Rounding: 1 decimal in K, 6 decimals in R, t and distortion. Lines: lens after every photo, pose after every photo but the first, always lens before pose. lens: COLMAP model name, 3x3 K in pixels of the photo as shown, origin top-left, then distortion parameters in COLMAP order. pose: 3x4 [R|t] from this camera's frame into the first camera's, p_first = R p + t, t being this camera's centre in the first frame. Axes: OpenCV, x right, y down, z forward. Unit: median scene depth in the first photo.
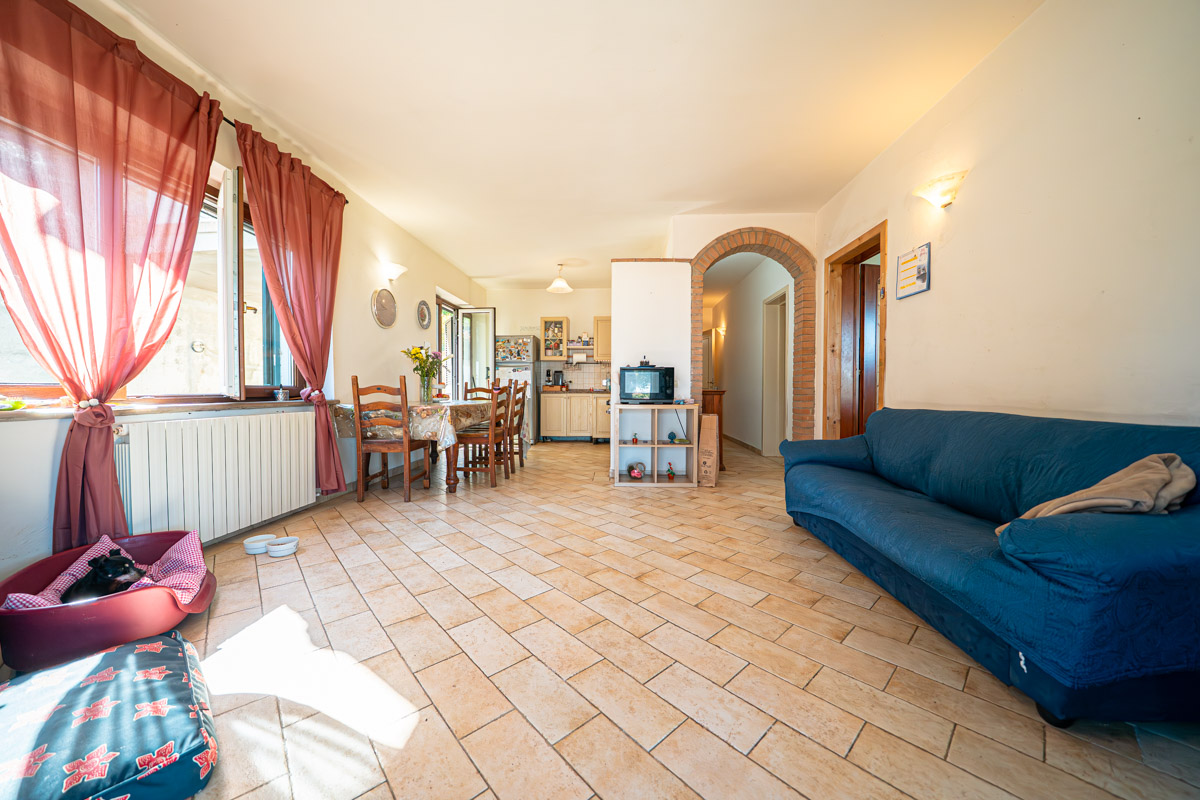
lens RADIAL K [[416.4, 0, 595.9], [0, 416.4, 400.0], [0, 0, 1]] dist [-0.023189, 0.000413]
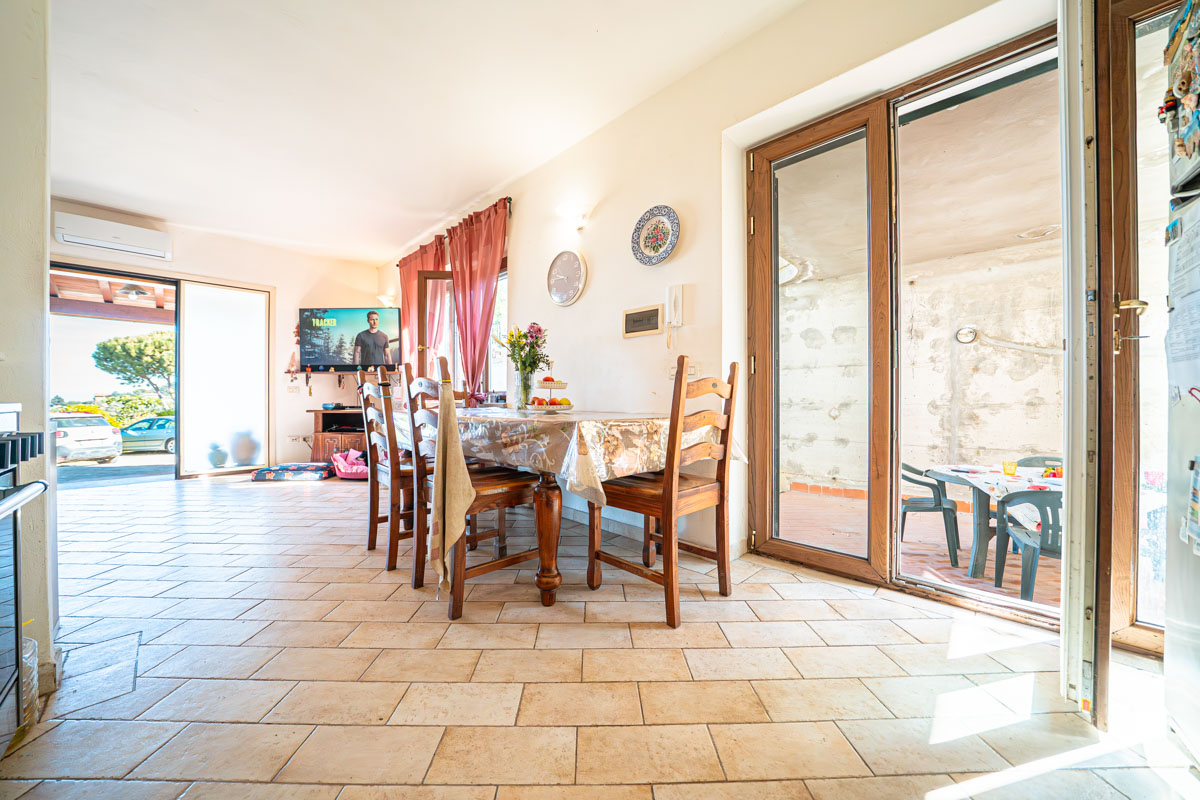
lens RADIAL K [[416.4, 0, 595.9], [0, 416.4, 400.0], [0, 0, 1]] dist [-0.023189, 0.000413]
pose [[-0.658064, -0.003150, -0.752956, -0.005462], [-0.018964, 0.999743, 0.012392, -0.022195], [0.752724, 0.022434, -0.657954, 1.633653]]
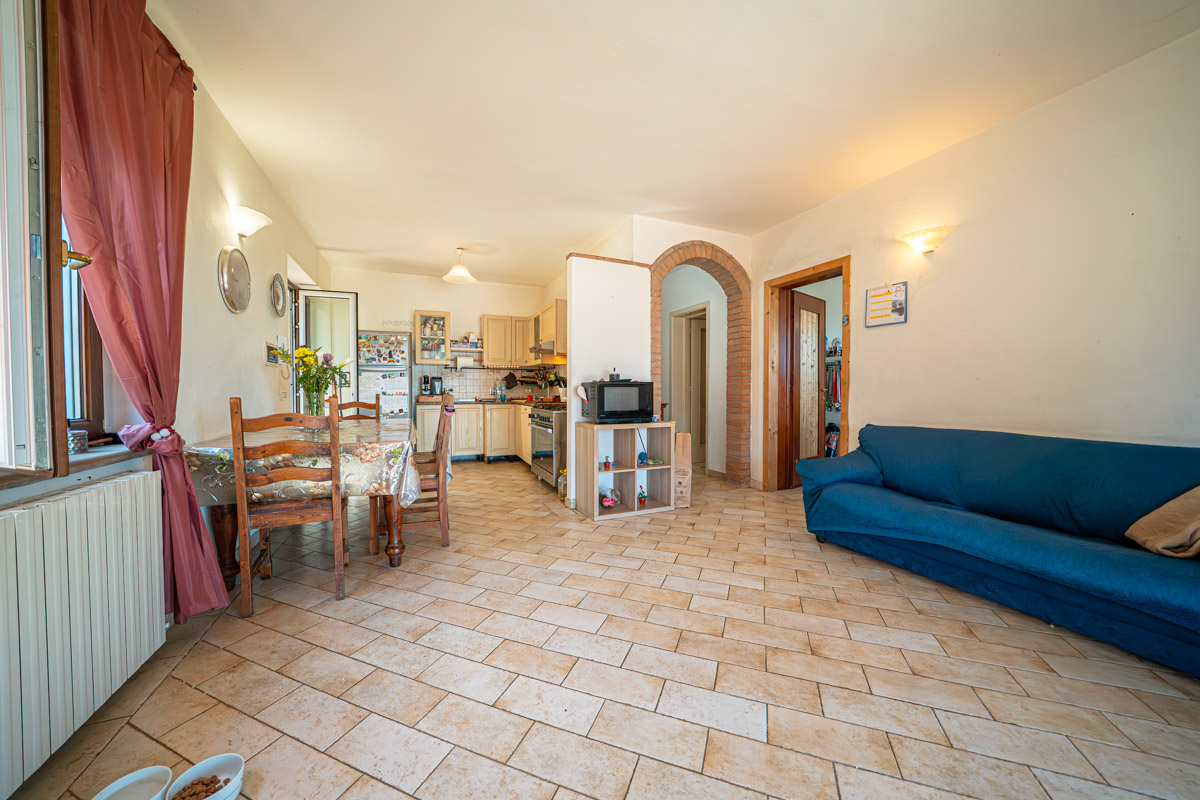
lens RADIAL K [[417.9, 0, 596.2], [0, 417.9, 401.9], [0, 0, 1]] dist [-0.027342, 0.003503]
pose [[0.894187, -0.014205, 0.447469, -0.330756], [0.012355, 0.999899, 0.007054, -0.042768], [-0.447524, -0.000779, 0.894272, 0.235043]]
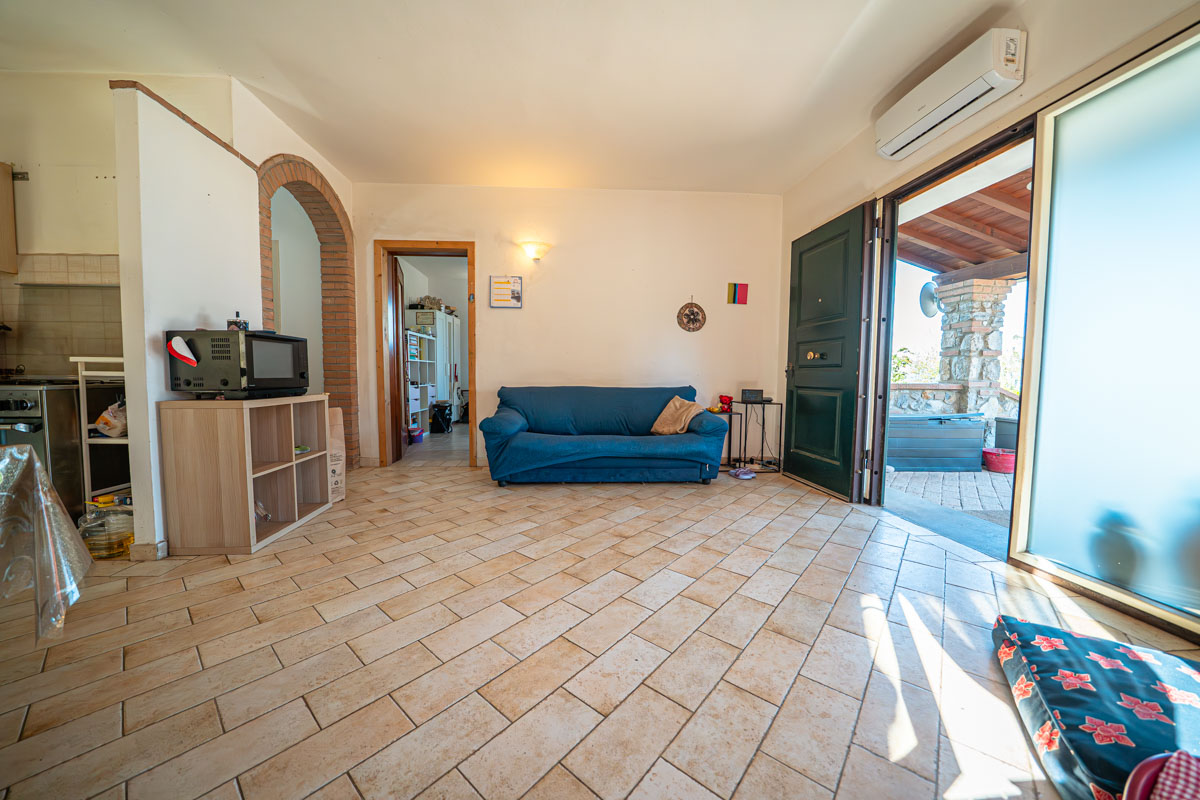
lens RADIAL K [[416.4, 0, 595.9], [0, 416.4, 400.0], [0, 0, 1]] dist [-0.023189, 0.000413]
pose [[-0.128004, -0.062766, 0.989786, -0.519158], [0.016176, 0.997731, 0.065362, -0.016921], [-0.991642, 0.024378, -0.126698, 0.623031]]
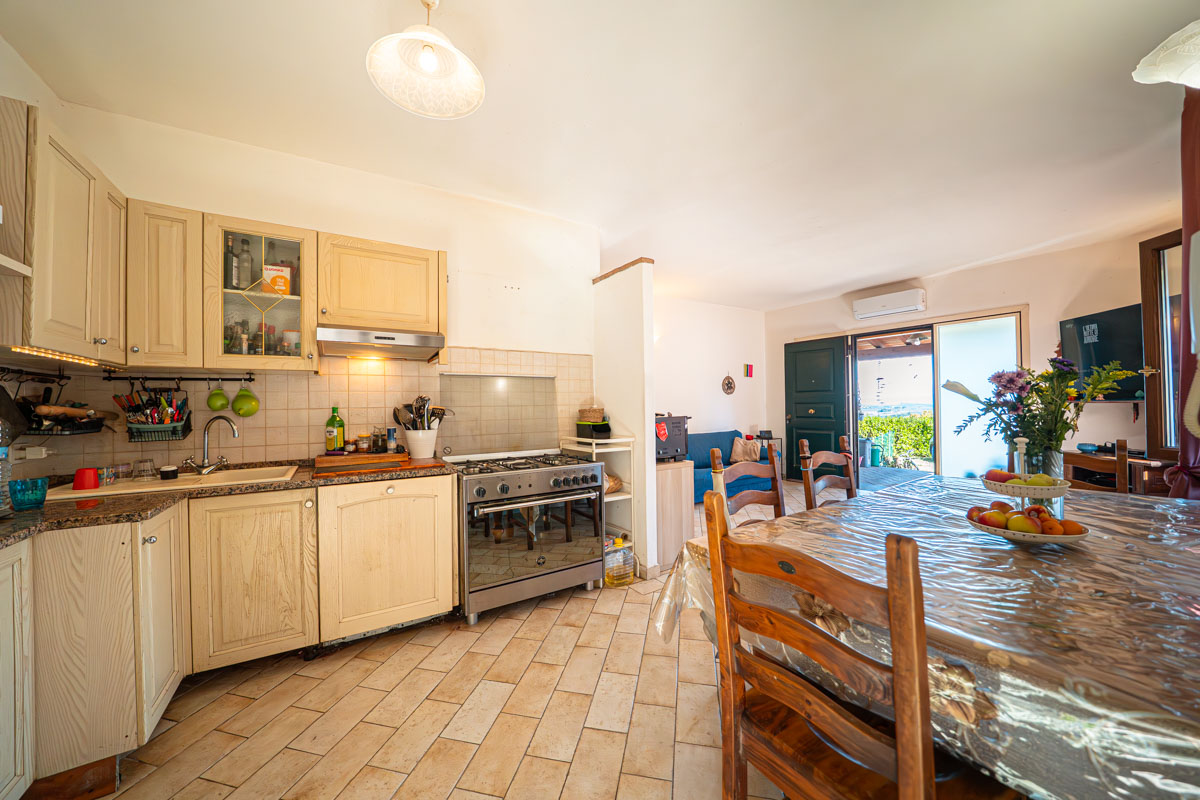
lens RADIAL K [[416.4, 0, 595.9], [0, 416.4, 400.0], [0, 0, 1]] dist [-0.023189, 0.000413]
pose [[-0.580634, 0.016359, 0.814000, -0.516036], [0.031680, 0.999495, 0.002510, -0.118214], [-0.813548, 0.027245, -0.580859, 1.630132]]
